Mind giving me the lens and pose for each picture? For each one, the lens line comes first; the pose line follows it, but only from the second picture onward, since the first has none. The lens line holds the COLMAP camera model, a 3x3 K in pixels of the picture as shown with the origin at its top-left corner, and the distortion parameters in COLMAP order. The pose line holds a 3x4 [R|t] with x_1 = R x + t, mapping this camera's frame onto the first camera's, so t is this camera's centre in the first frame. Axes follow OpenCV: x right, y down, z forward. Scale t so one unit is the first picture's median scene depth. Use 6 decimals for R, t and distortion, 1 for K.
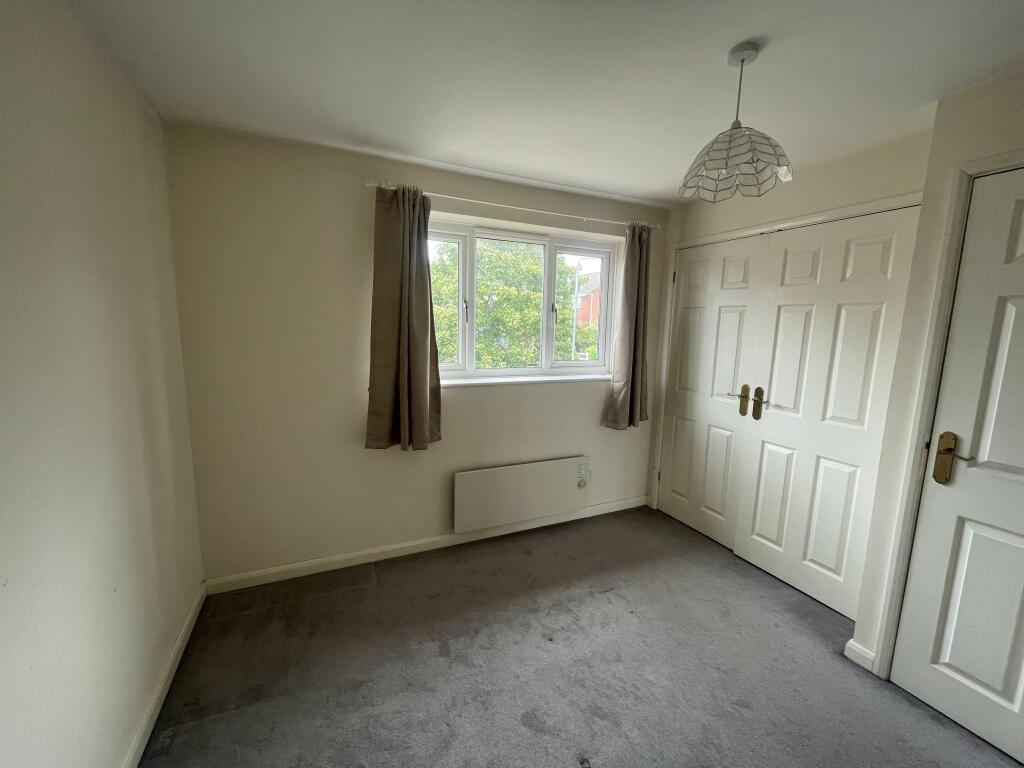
lens RADIAL K [[415.0, 0, 511.5], [0, 415.0, 384.6], [0, 0, 1]] dist [0.004474, 0.000060]
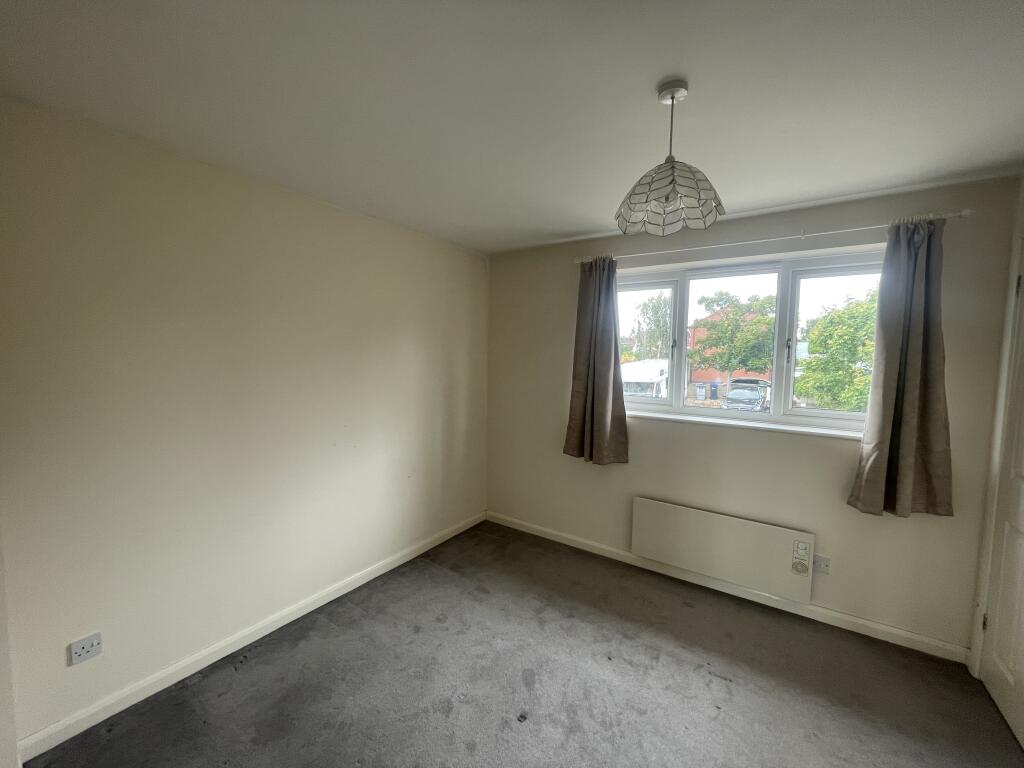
lens RADIAL K [[415.0, 0, 509.4], [0, 415.0, 382.7], [0, 0, 1]] dist [0.004474, 0.000060]
pose [[0.519798, 0.048484, -0.852912, 0.636955], [-0.128284, 0.991497, -0.021819, -0.018658], [0.844602, 0.120757, 0.521598, 0.116625]]
